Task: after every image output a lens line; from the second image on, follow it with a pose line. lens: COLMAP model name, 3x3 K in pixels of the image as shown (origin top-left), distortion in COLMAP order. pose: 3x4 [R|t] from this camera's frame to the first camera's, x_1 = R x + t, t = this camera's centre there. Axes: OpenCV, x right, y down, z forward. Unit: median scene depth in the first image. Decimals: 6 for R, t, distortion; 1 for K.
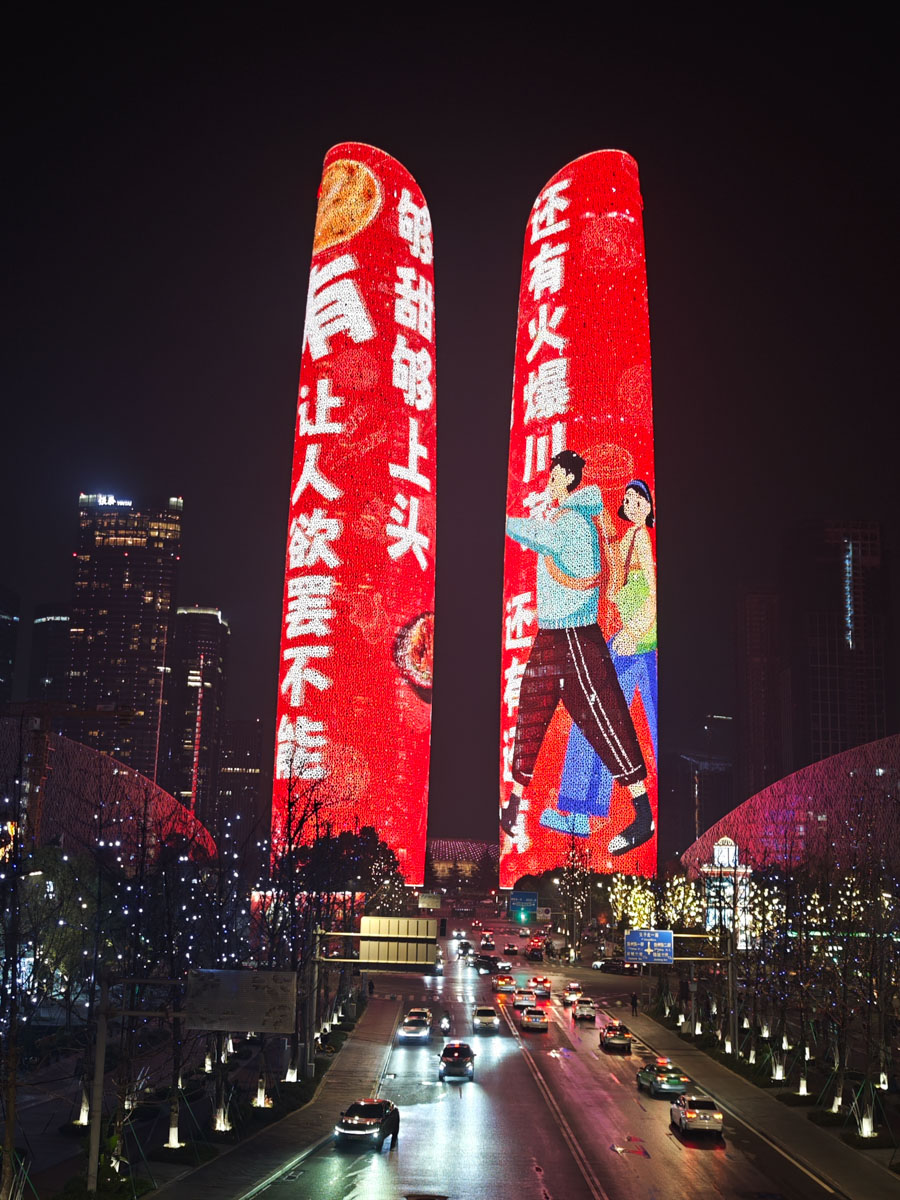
lens RADIAL K [[1381.2, 0, 445.9], [0, 1381.2, 570.6], [0, 0, 1]] dist [0.021046, 0.000000]
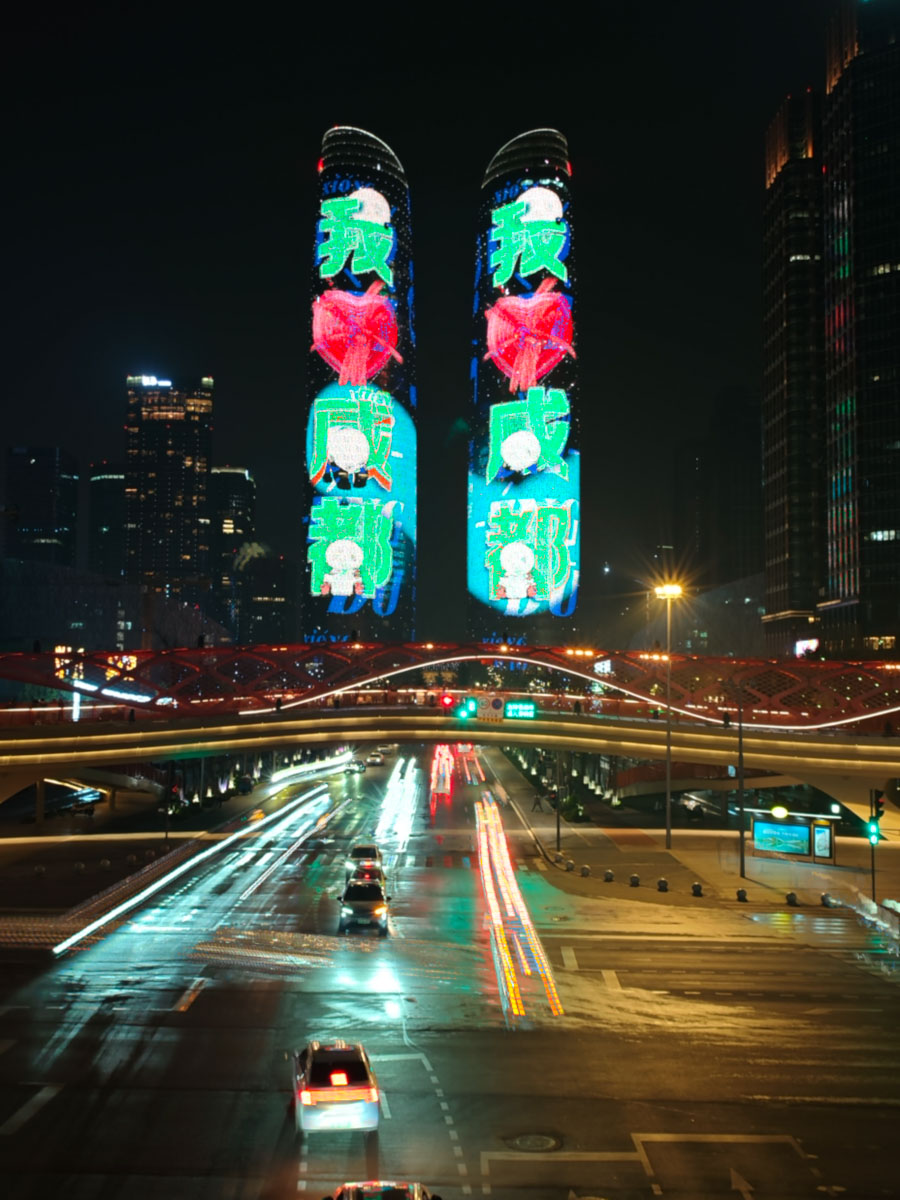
lens RADIAL K [[1212.0, 0, 445.2], [0, 1212.0, 568.6], [0, 0, 1]] dist [0.015576, 0.000000]
pose [[0.999782, -0.020800, 0.001694, 0.011978], [0.020428, 0.992040, 0.124251, -0.029626], [-0.004265, -0.124190, 0.992249, -0.131483]]
